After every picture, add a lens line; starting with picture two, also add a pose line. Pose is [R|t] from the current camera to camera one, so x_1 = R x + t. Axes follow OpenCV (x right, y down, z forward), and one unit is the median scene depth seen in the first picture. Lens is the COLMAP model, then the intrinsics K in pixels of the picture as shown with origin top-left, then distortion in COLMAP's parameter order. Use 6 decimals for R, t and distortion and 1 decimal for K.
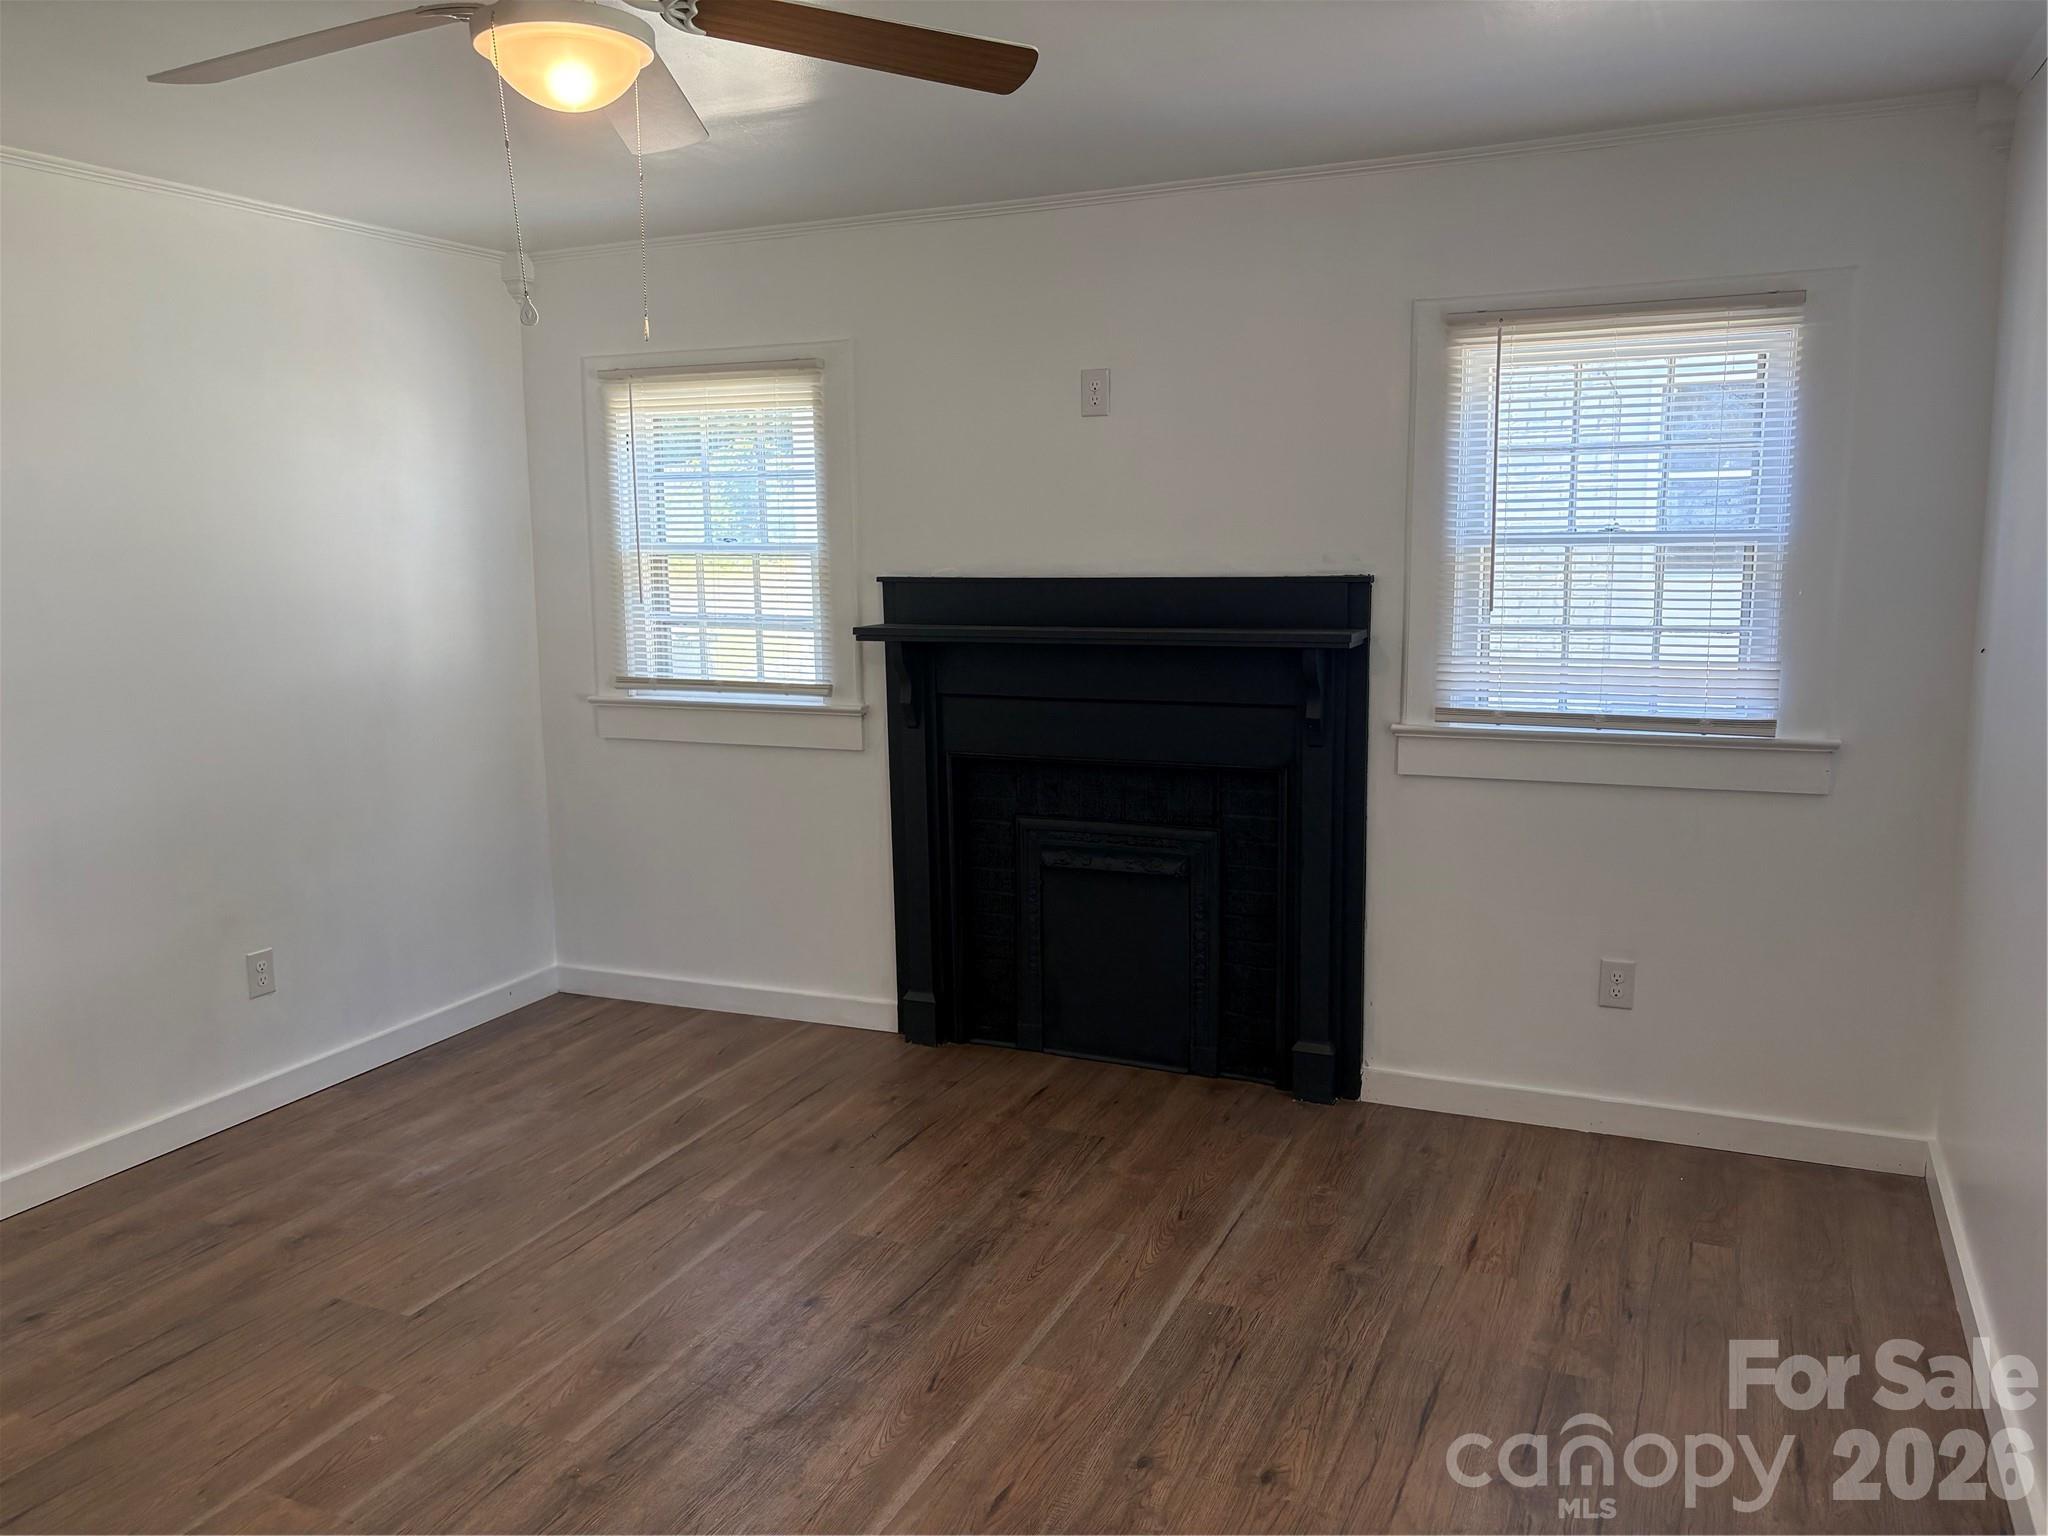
lens RADIAL K [[1552.9, 0, 1013.3], [0, 1552.9, 766.2], [0, 0, 1]] dist [0.097976, -0.106738]
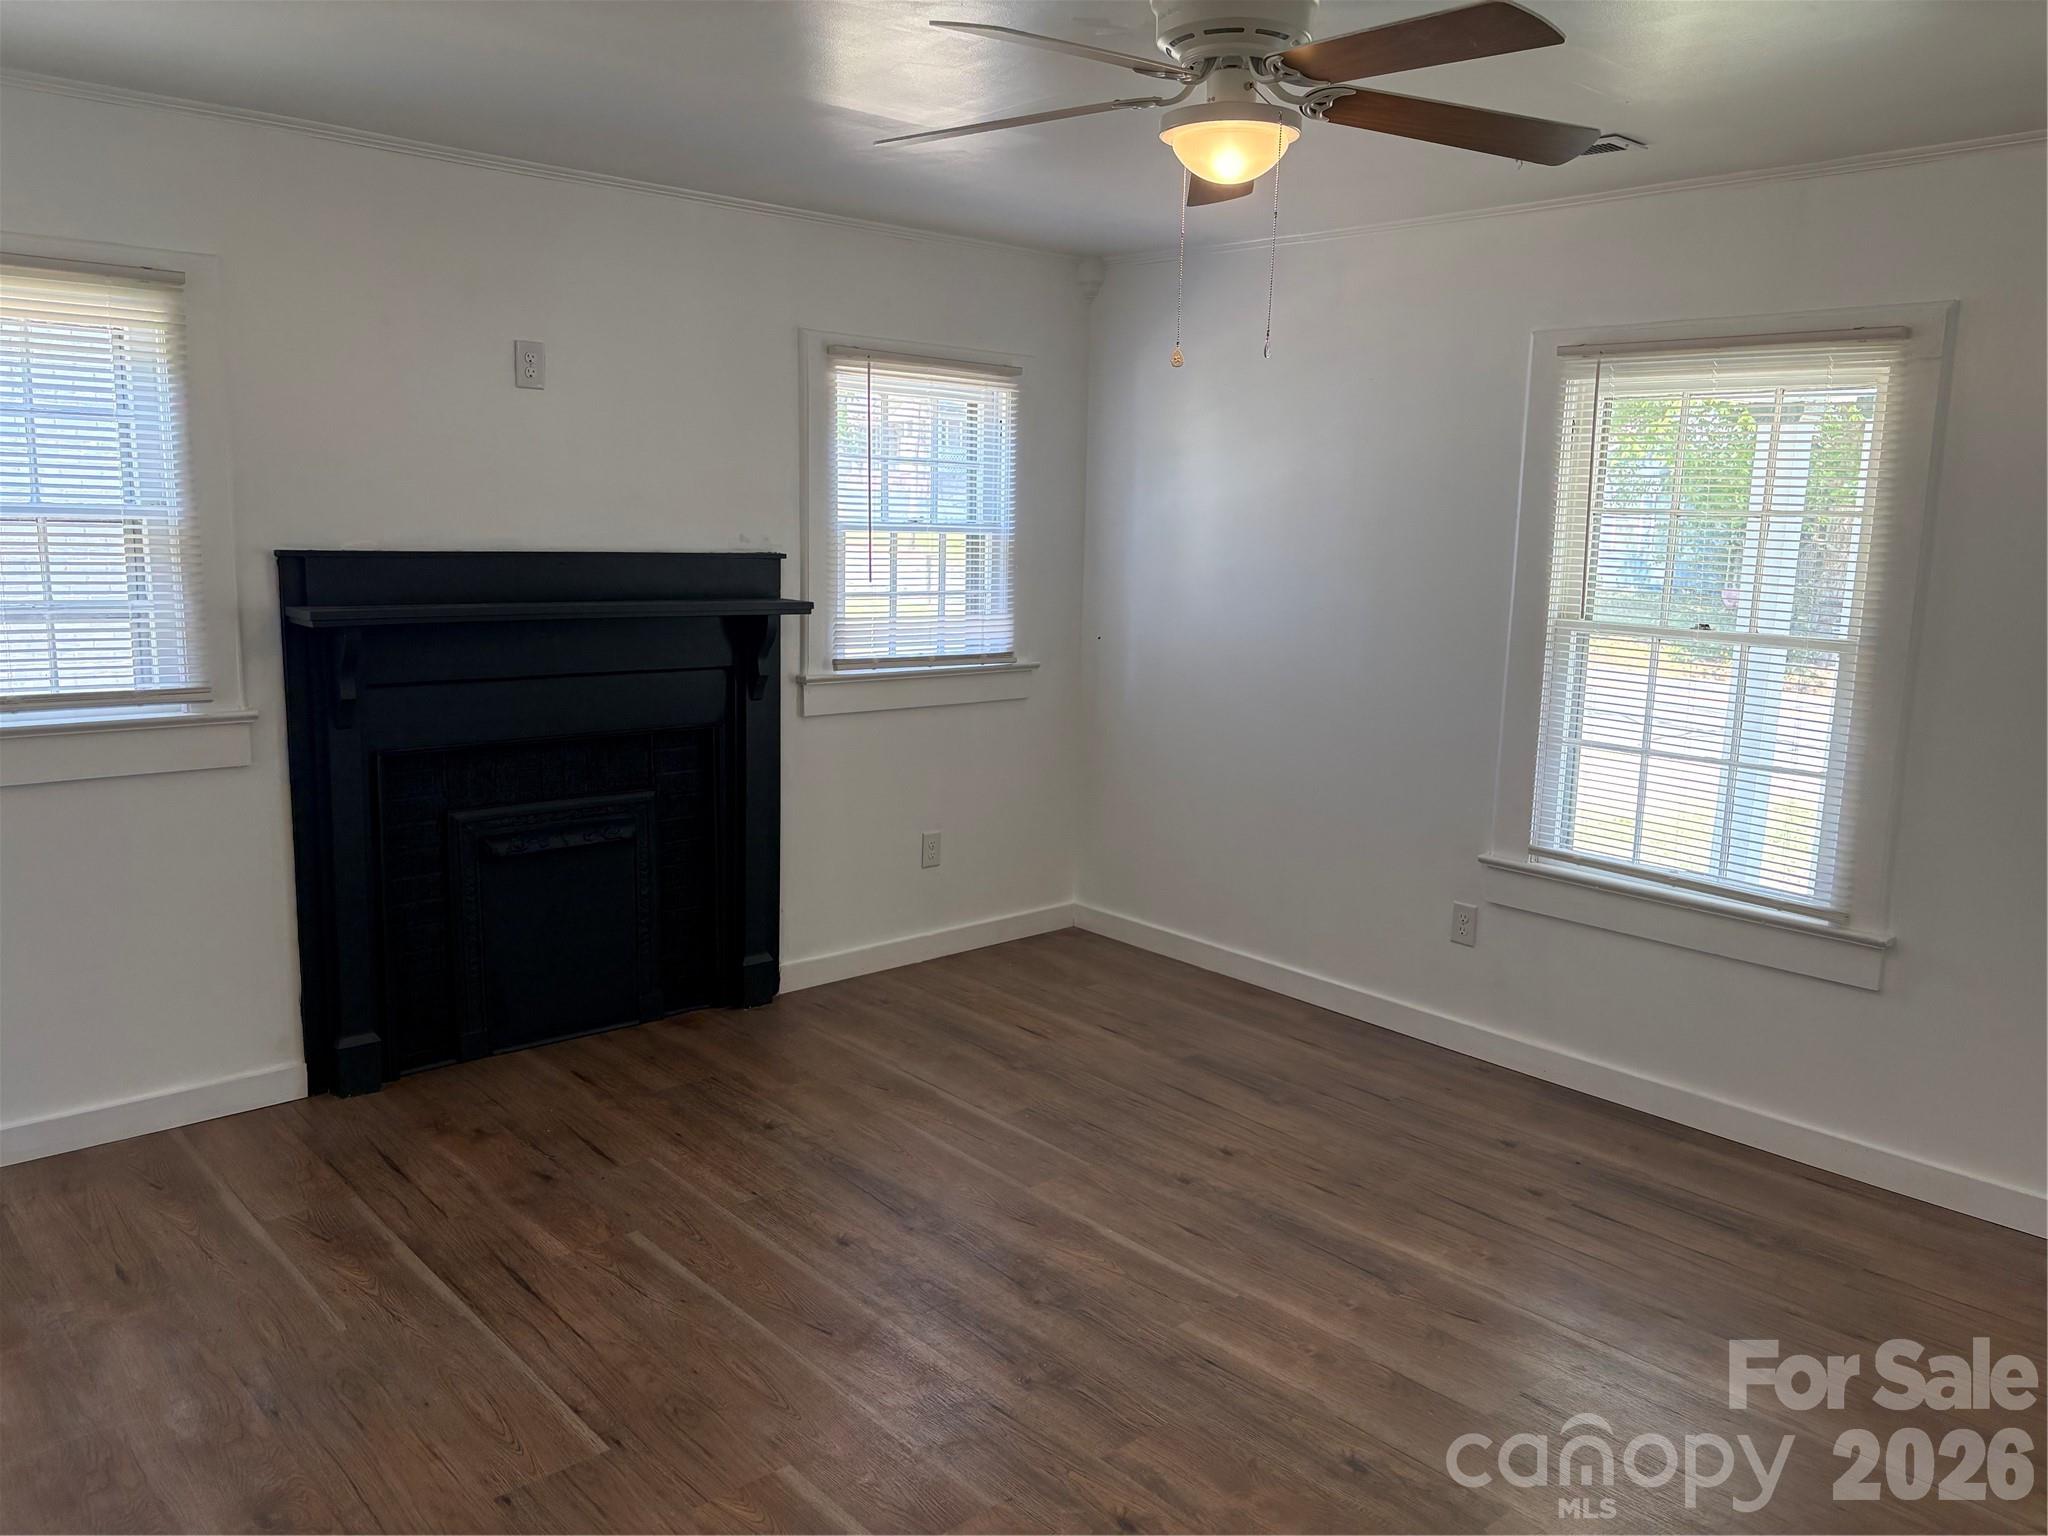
lens RADIAL K [[1552.9, 0, 1013.3], [0, 1552.9, 766.2], [0, 0, 1]] dist [0.097976, -0.106738]
pose [[0.406382, -0.123341, 0.905340, -0.800011], [0.108725, 0.990335, 0.086117, -0.043834], [-0.907211, 0.063437, 0.415864, 0.350283]]
